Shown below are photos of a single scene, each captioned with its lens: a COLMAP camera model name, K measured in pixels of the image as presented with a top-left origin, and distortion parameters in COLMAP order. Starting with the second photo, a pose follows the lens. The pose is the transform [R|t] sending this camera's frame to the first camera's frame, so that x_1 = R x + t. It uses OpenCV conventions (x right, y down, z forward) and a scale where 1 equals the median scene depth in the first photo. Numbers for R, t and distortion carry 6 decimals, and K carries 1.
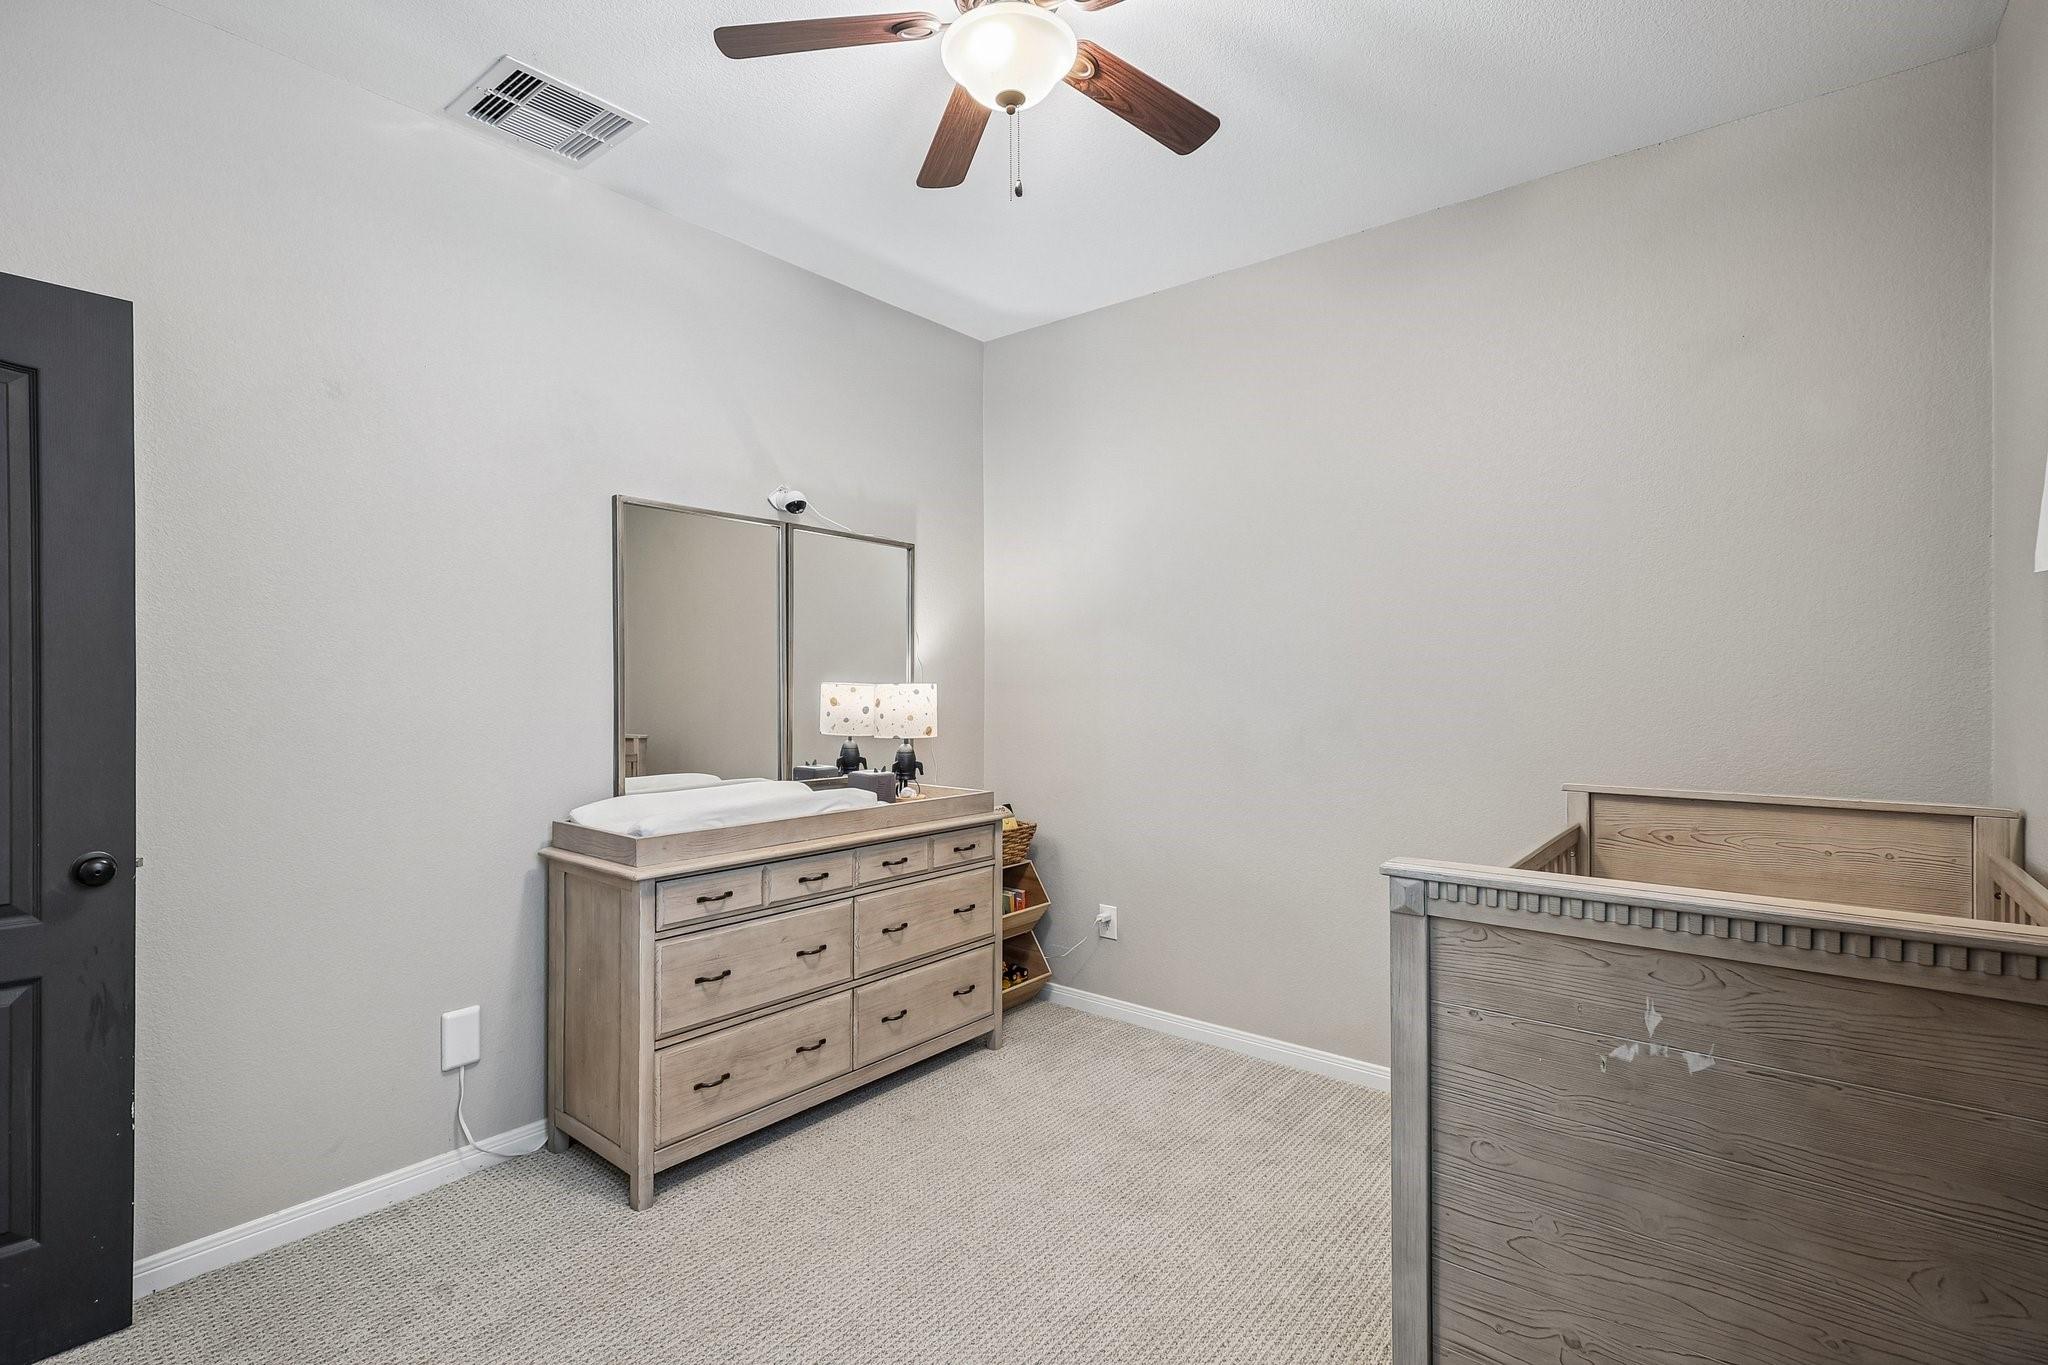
lens RADIAL K [[955.0, 0, 1012.8], [0, 955.0, 680.5], [0, 0, 1]] dist [0.001346, -0.000499]
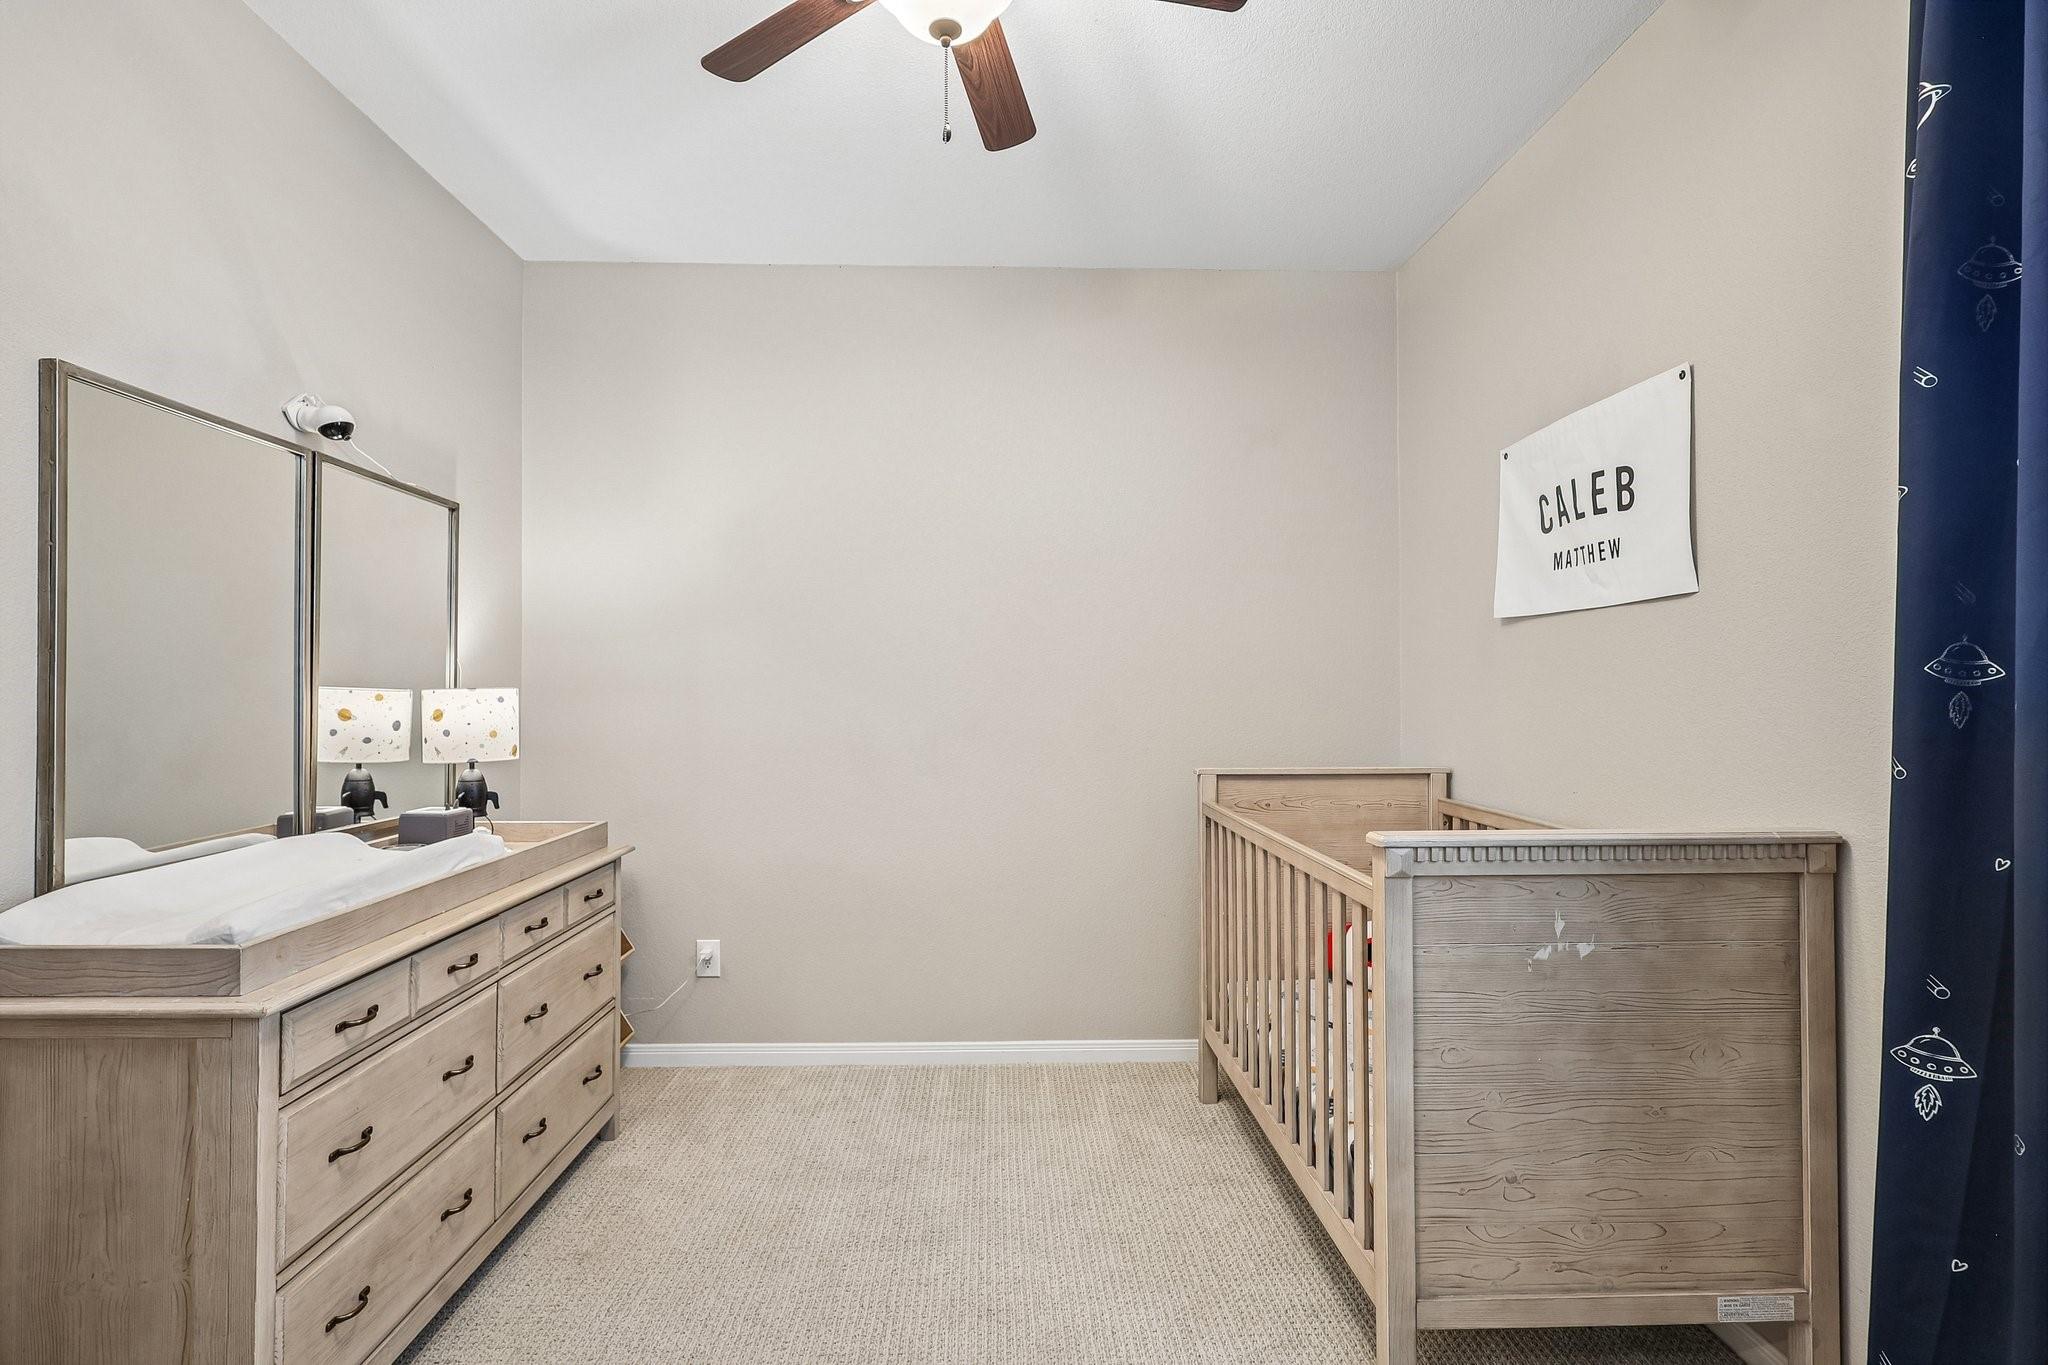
lens RADIAL K [[952.3, 0, 1020.3], [0, 952.3, 678.7], [0, 0, 1]] dist [-0.000657, 0.000438]
pose [[0.753062, 0.006178, 0.657921, -0.404219], [-0.000616, 0.999962, -0.008686, 0.002290], [-0.657950, 0.006136, 0.753037, 0.221877]]
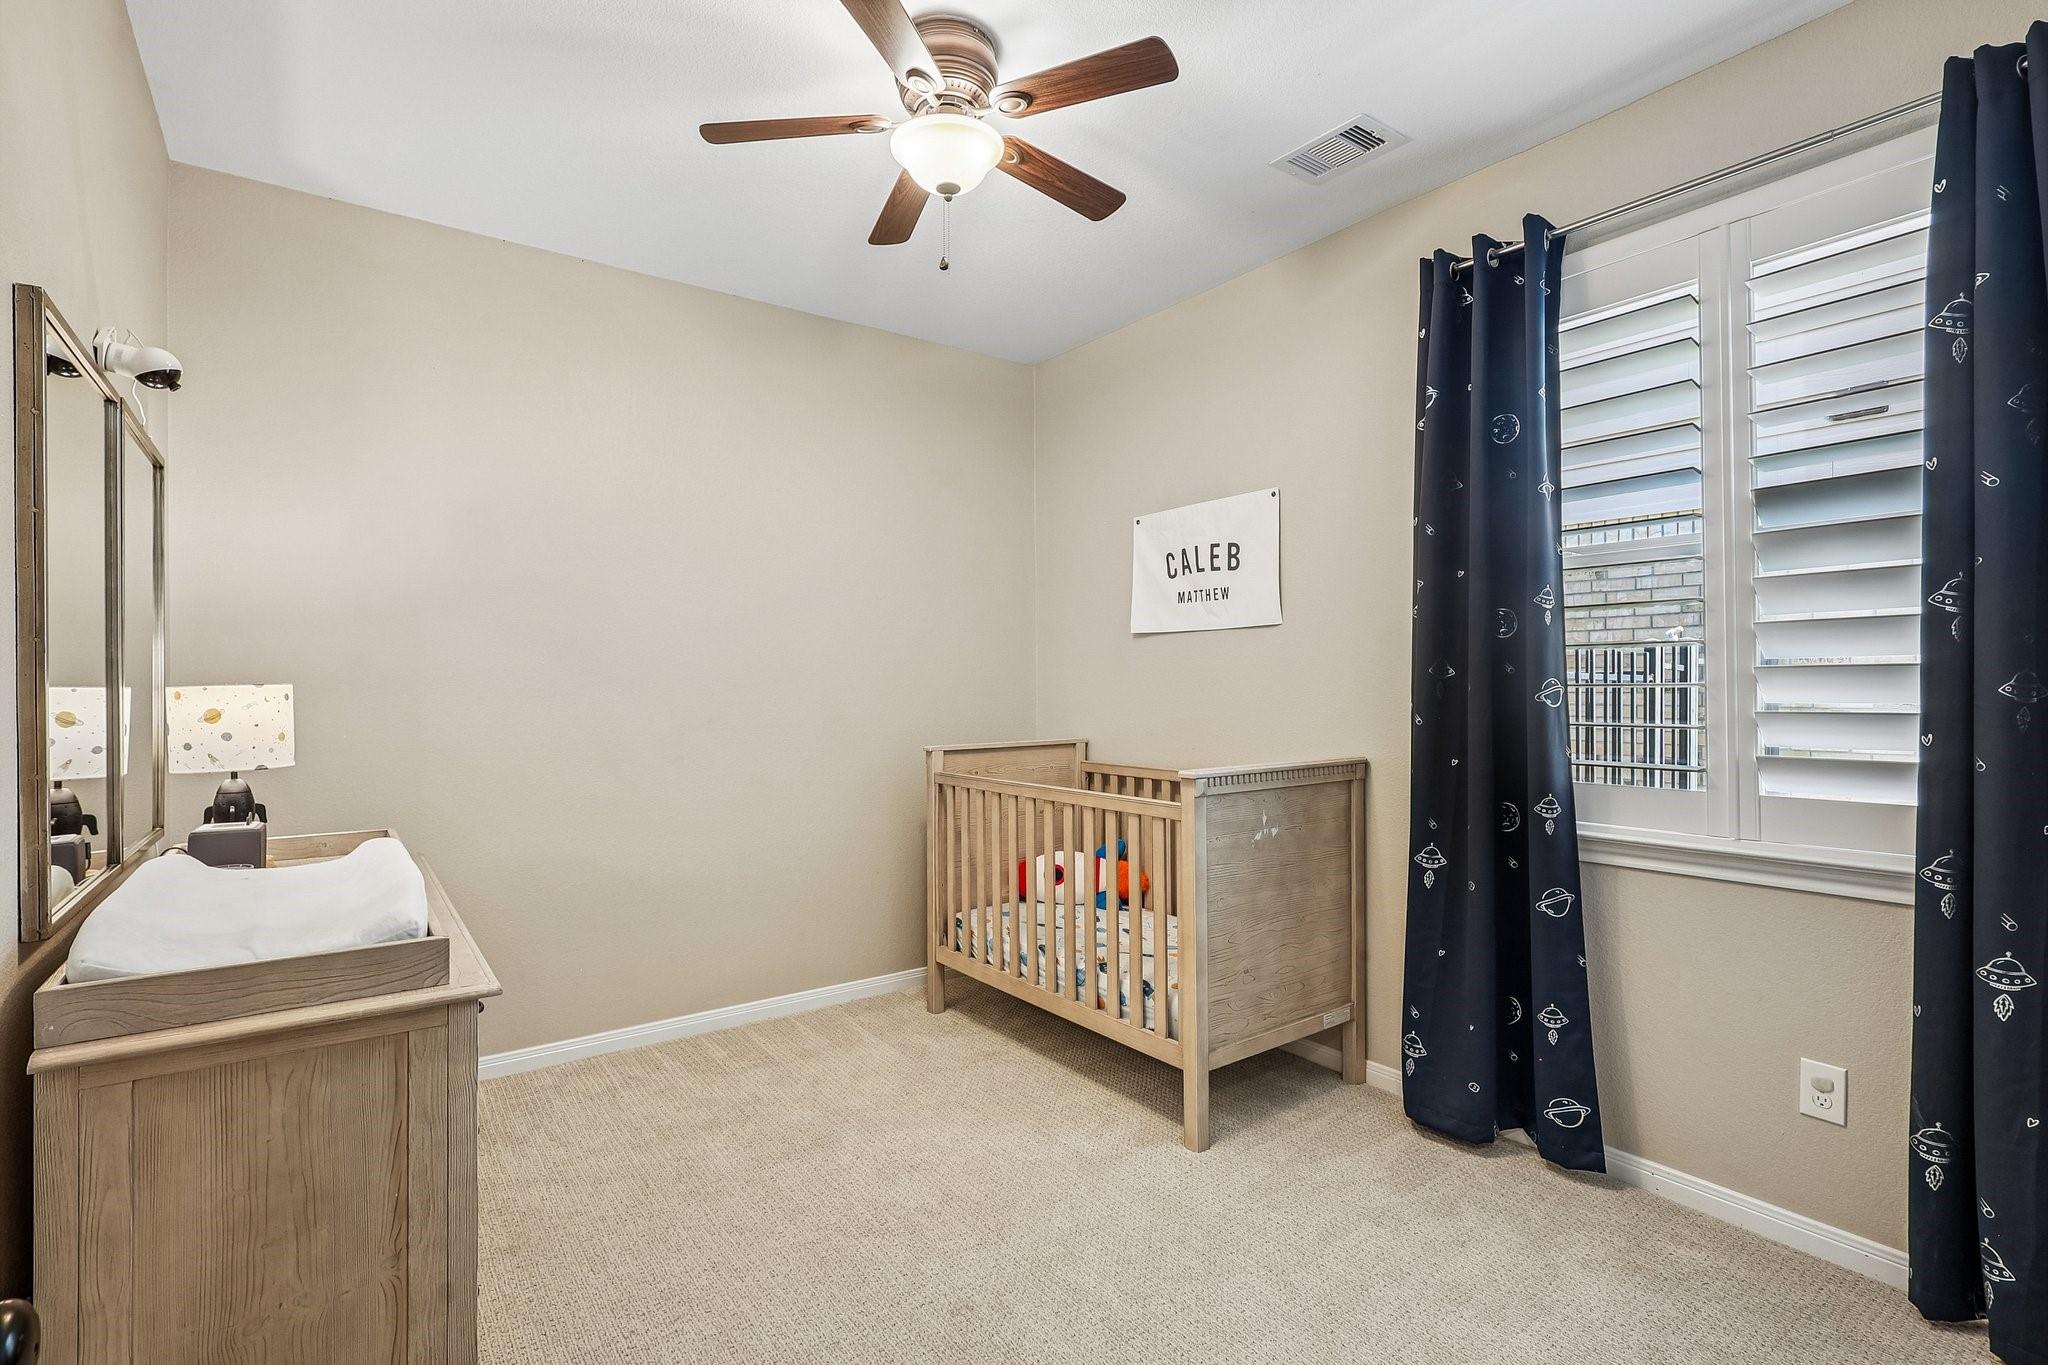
lens RADIAL K [[945.7, 0, 1015.7], [0, 945.7, 679.6], [0, 0, 1]] dist [-0.003326, 0.000458]
pose [[0.252921, 0.001105, 0.967486, -0.854706], [0.002729, 0.999995, -0.001856, 0.002914], [-0.967483, 0.003110, 0.252917, 0.477895]]
